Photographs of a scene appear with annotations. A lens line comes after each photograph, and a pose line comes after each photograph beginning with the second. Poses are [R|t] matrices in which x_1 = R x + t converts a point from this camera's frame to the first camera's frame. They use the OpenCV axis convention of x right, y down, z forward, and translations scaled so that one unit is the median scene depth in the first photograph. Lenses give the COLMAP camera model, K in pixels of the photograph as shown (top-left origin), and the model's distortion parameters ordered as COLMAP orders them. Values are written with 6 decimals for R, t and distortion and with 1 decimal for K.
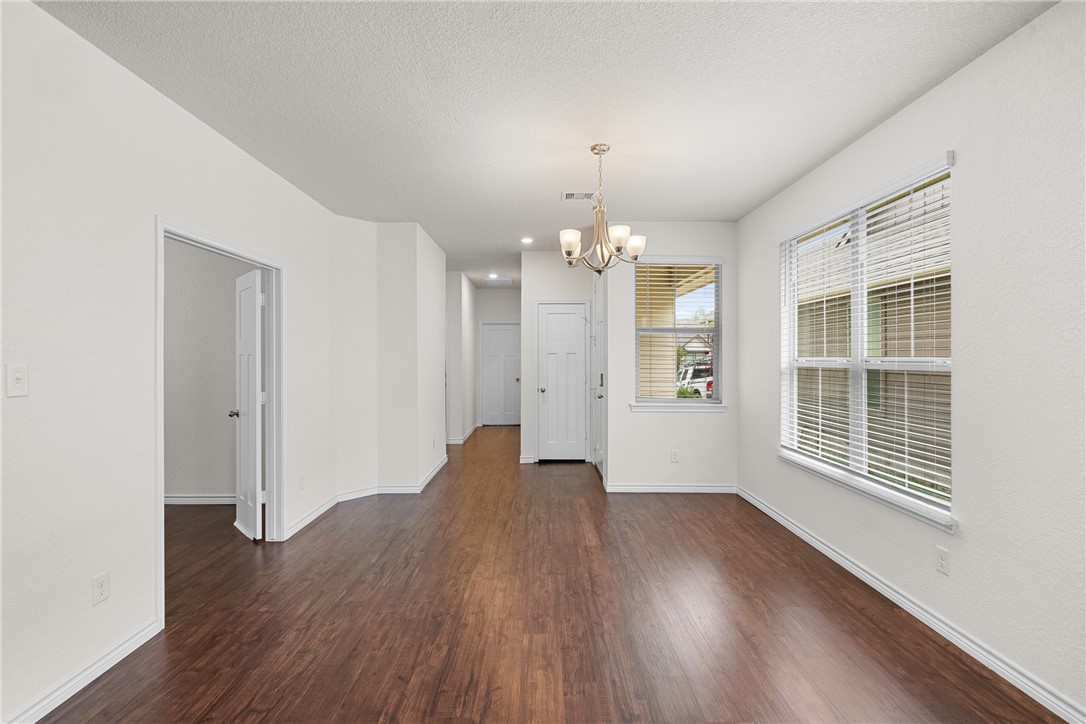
lens RADIAL K [[515.5, 0, 541.5], [0, 515.5, 357.9], [0, 0, 1]] dist [-0.002657, -0.000220]
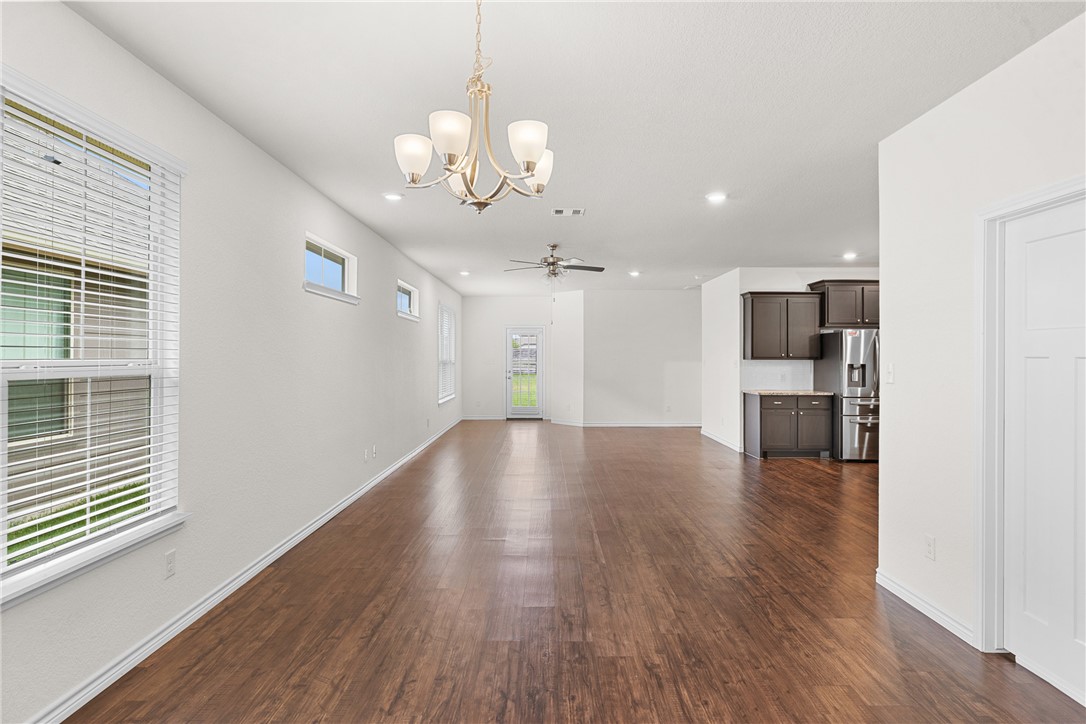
lens RADIAL K [[571.5, 0, 537.5], [0, 571.5, 354.2], [0, 0, 1]] dist [0.001202, -0.000074]
pose [[-0.999890, -0.001123, 0.014774, 0.052182], [-0.001178, 0.999992, -0.003722, -0.007327], [-0.014770, -0.003739, -0.999884, 1.981986]]
